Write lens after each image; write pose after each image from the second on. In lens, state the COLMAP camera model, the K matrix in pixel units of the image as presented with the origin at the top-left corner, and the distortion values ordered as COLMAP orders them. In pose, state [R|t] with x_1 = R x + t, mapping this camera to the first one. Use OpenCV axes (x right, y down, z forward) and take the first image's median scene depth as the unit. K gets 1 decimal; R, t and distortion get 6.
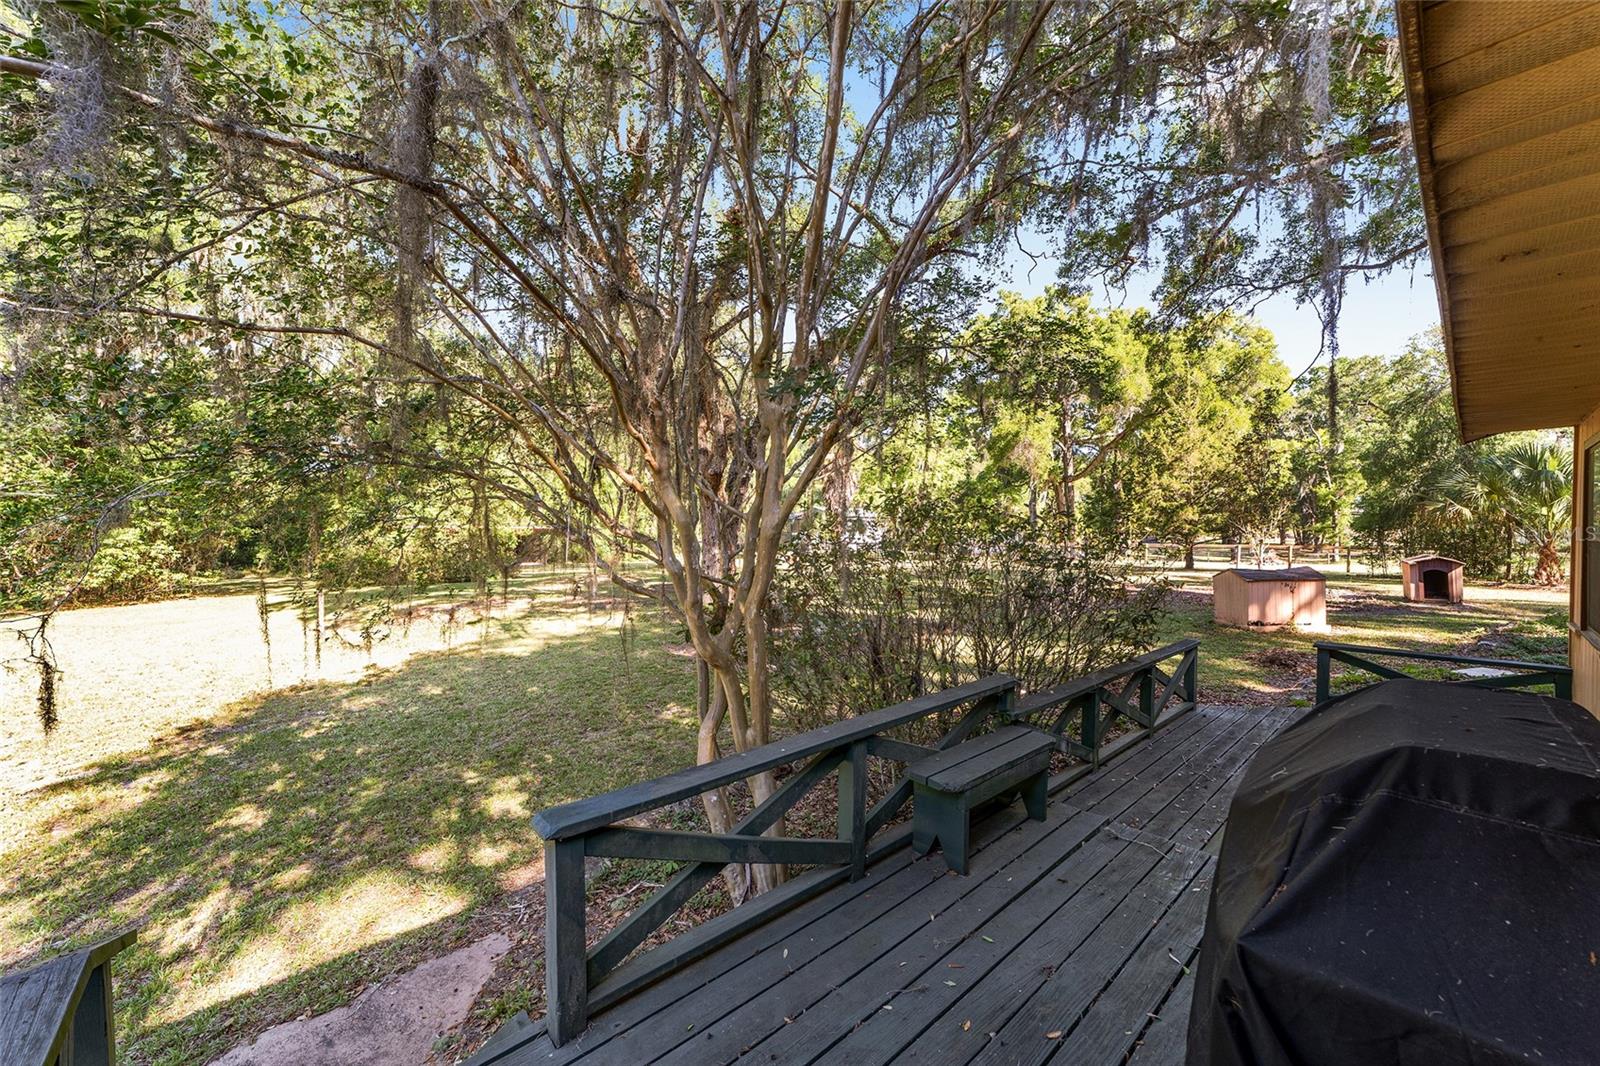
lens RADIAL K [[606.8, 0, 800.5], [0, 606.8, 531.5], [0, 0, 1]] dist [-0.010357, 0.004504]
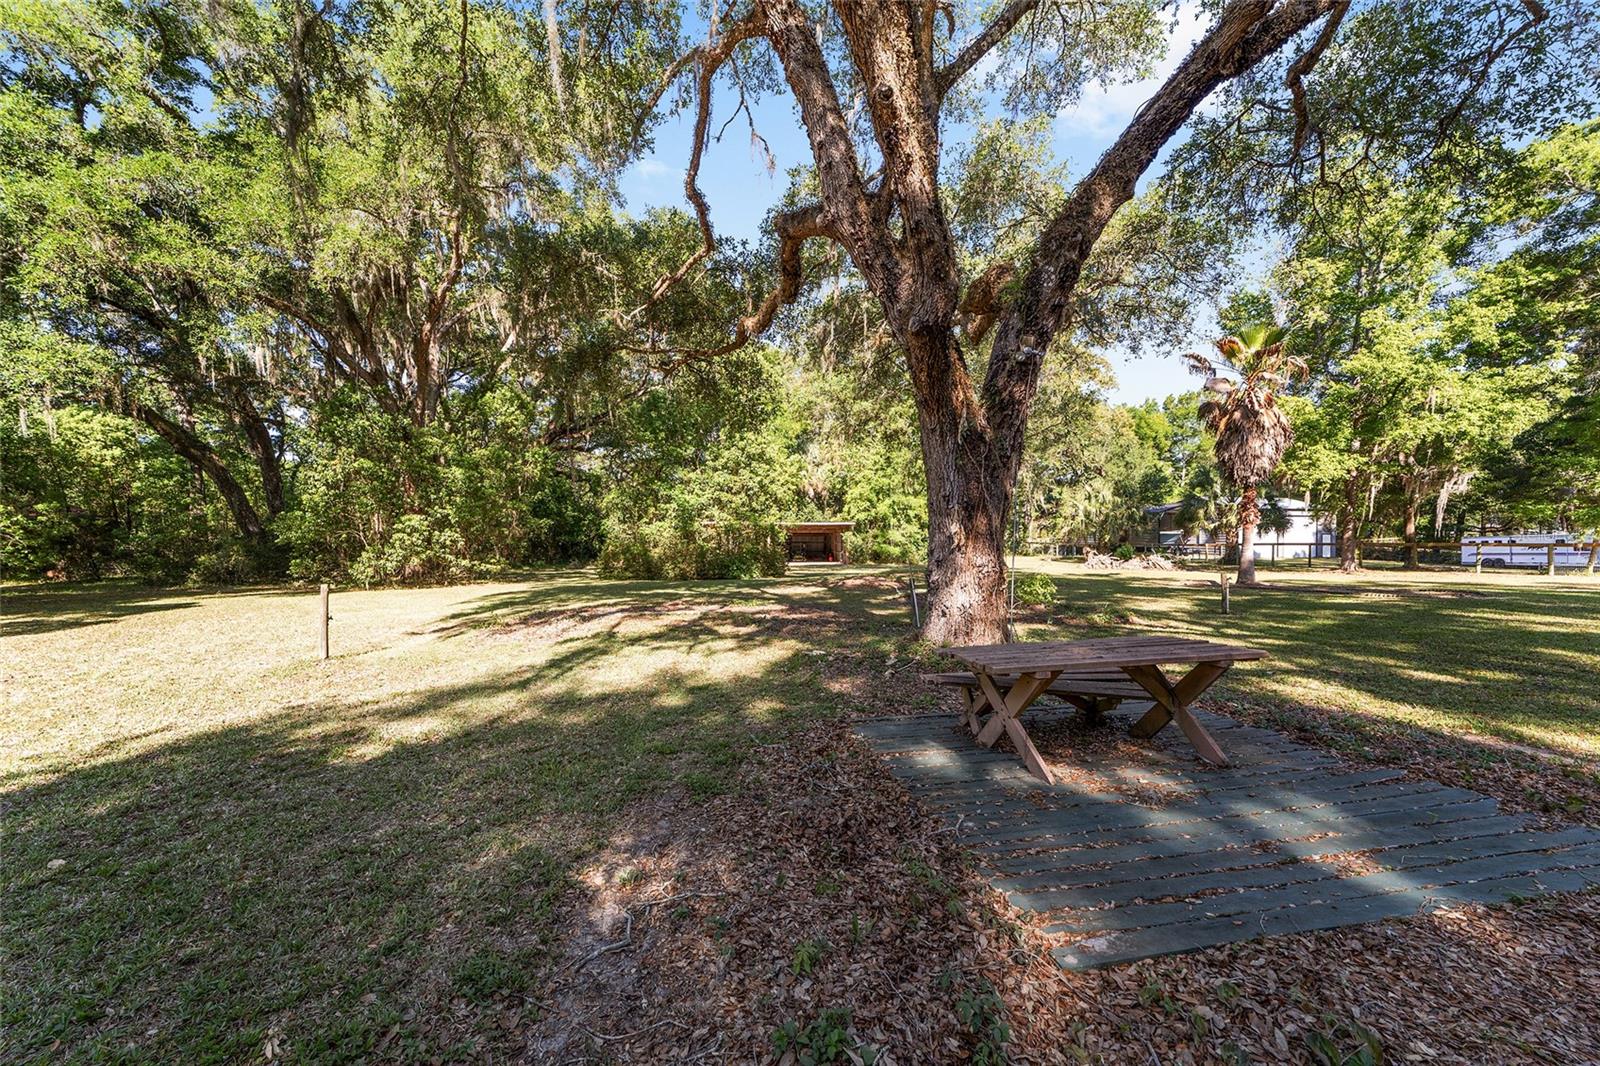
lens RADIAL K [[606.8, 0, 797.5], [0, 606.8, 536.9], [0, 0, 1]] dist [-0.010357, 0.004504]
pose [[0.851085, -0.000613, -0.525027, -0.001347], [-0.002436, 0.999984, -0.005116, 0.034639], [0.525022, 0.005633, 0.851070, 0.428025]]
